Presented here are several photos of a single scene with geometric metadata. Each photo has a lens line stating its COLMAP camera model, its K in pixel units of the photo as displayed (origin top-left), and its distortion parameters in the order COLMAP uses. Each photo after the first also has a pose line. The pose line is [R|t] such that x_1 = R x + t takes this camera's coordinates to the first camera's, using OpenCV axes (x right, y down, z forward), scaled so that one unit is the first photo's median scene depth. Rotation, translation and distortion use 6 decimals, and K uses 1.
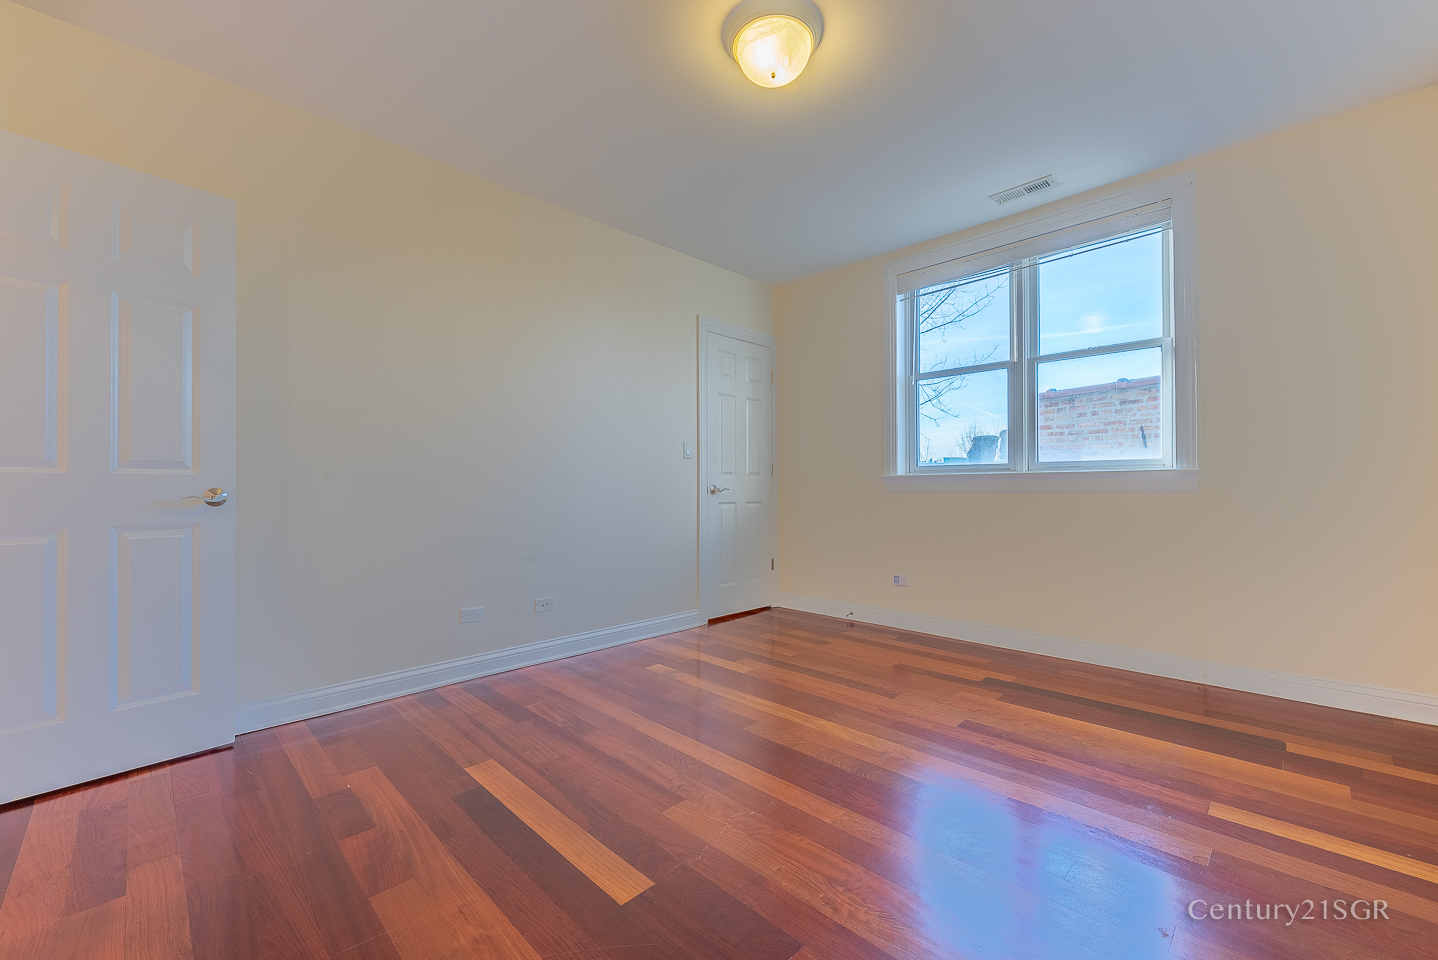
lens RADIAL K [[581.3, 0, 703.7], [0, 581.3, 490.2], [0, 0, 1]] dist [0.002989, -0.000669]
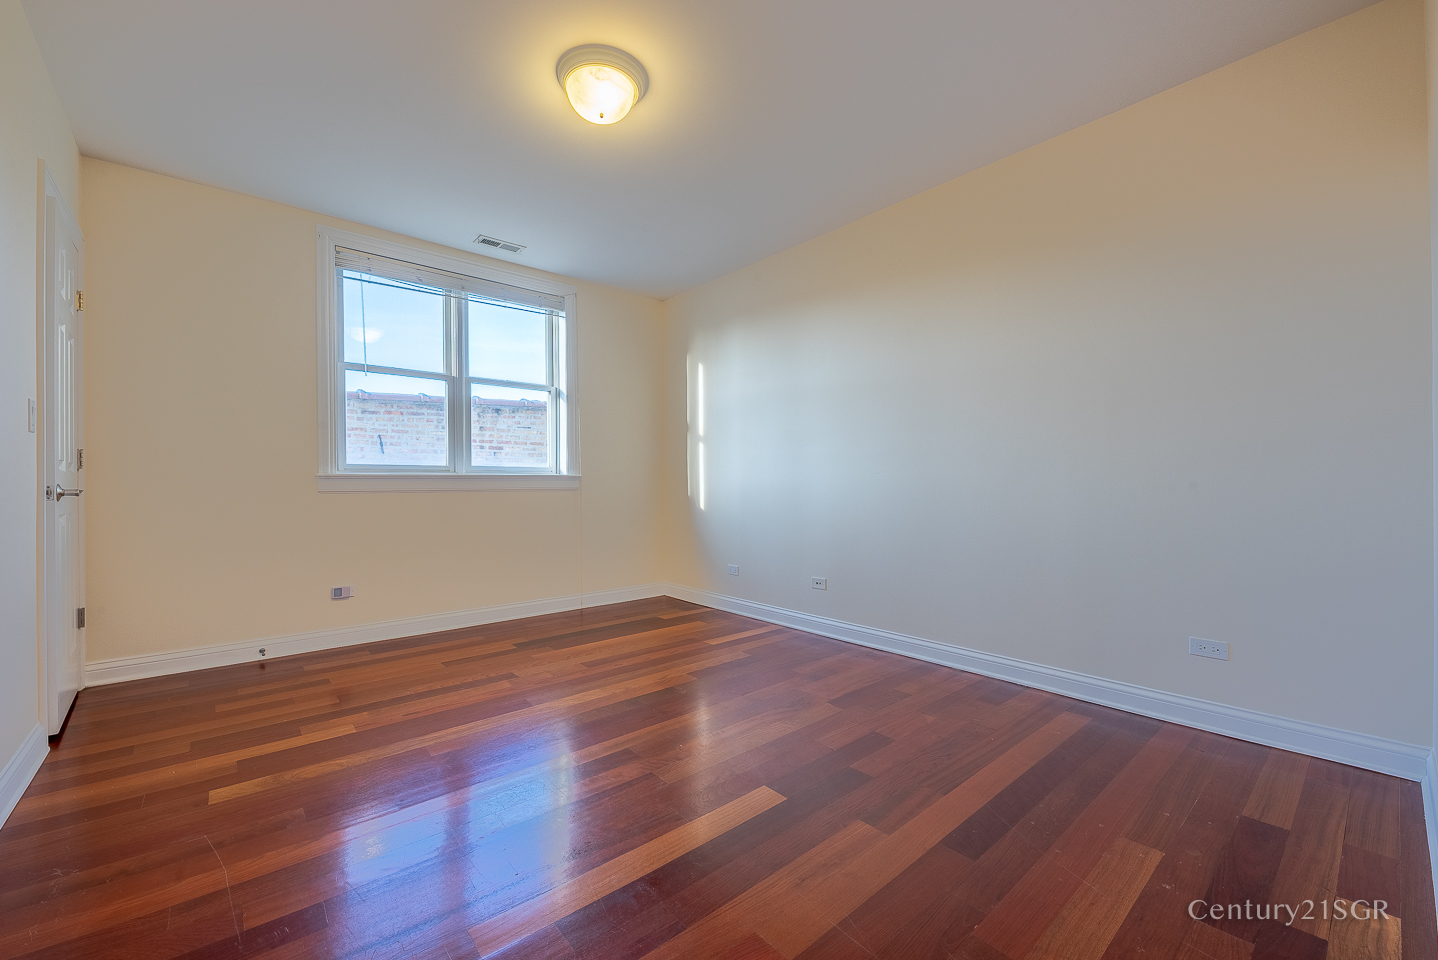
lens RADIAL K [[581.3, 0, 716.2], [0, 581.3, 488.3], [0, 0, 1]] dist [0.002989, -0.000669]
pose [[0.065399, -0.004823, 0.997848, -0.581521], [0.010004, 0.999941, 0.004178, -0.002430], [-0.997809, 0.009709, 0.065443, 0.420304]]
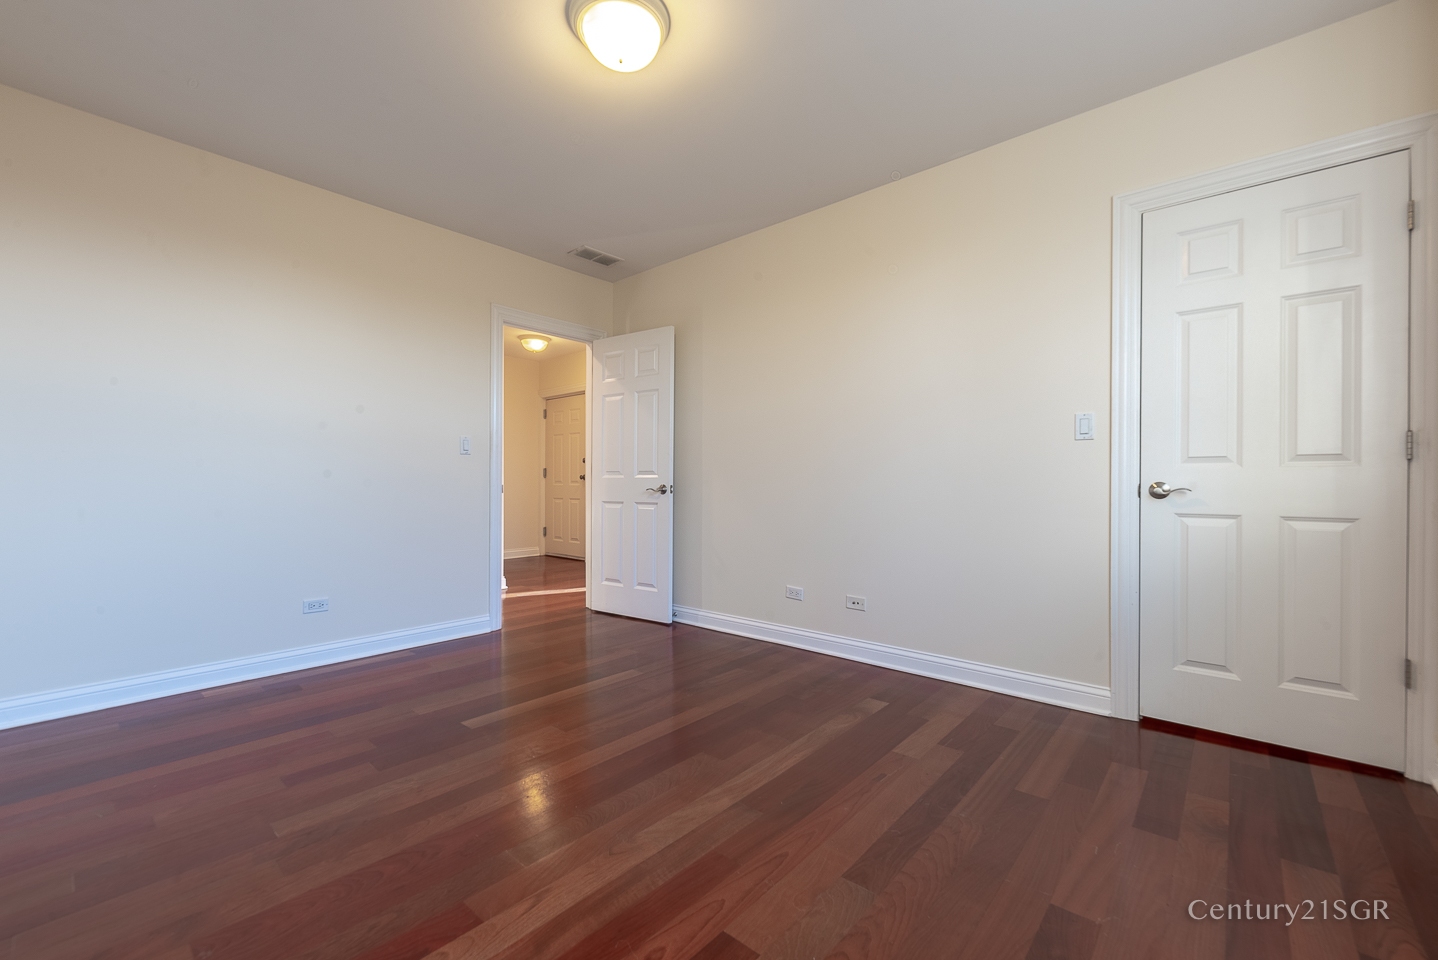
lens RADIAL K [[581.3, 0, 711.2], [0, 581.3, 486.5], [0, 0, 1]] dist [0.002989, -0.000669]
pose [[0.076009, 0.010939, -0.997047, 0.659676], [-0.003419, 0.999937, 0.010710, -0.011504], [0.997101, 0.002595, 0.076041, 0.640177]]
